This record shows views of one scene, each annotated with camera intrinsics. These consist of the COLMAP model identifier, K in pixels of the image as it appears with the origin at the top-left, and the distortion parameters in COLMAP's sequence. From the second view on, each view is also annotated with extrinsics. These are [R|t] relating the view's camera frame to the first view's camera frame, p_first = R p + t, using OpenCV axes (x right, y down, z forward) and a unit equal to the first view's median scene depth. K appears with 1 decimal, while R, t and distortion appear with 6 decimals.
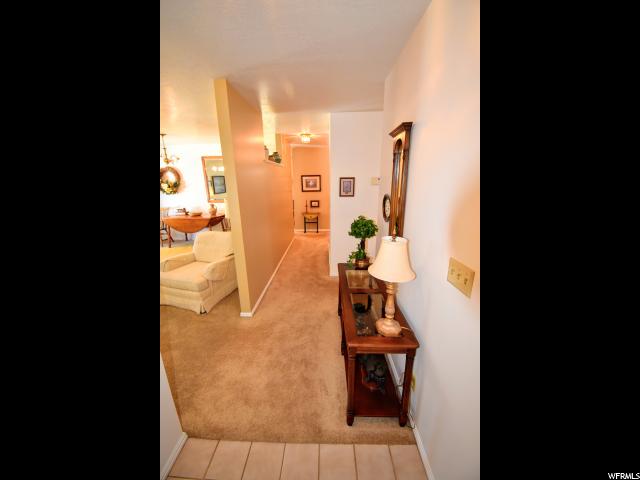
lens RADIAL K [[220.7, 0, 330.1], [0, 220.7, 238.4], [0, 0, 1]] dist [0.000096, -0.009032]
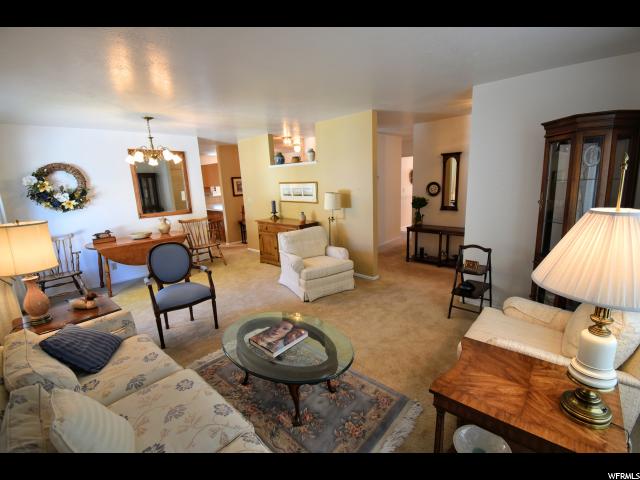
lens RADIAL K [[285.3, 0, 325.3], [0, 285.3, 237.1], [0, 0, 1]] dist [0.024369, -0.025595]
pose [[0.641849, -0.165211, 0.748823, -0.889084], [0.229512, 0.973140, 0.017977, 0.003434], [-0.731679, 0.160325, 0.662527, 0.041125]]
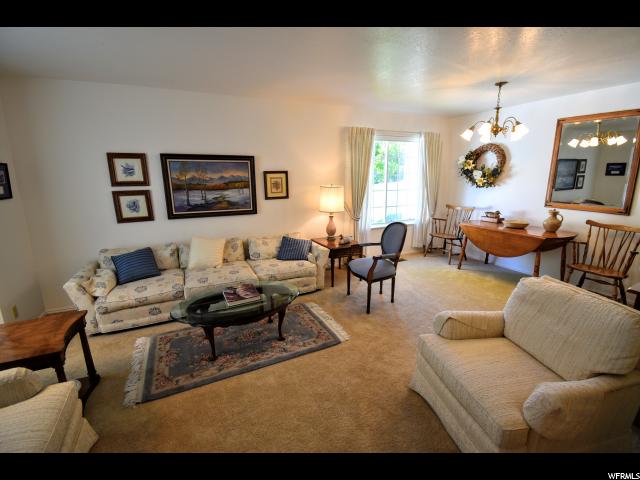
lens RADIAL K [[285.3, 0, 325.3], [0, 285.3, 237.1], [0, 0, 1]] dist [0.024369, -0.025595]
pose [[0.461331, 0.197707, -0.864920, -0.196560], [-0.222335, 0.969512, 0.103026, -0.047806], [0.858918, 0.144773, 0.491223, 0.233159]]
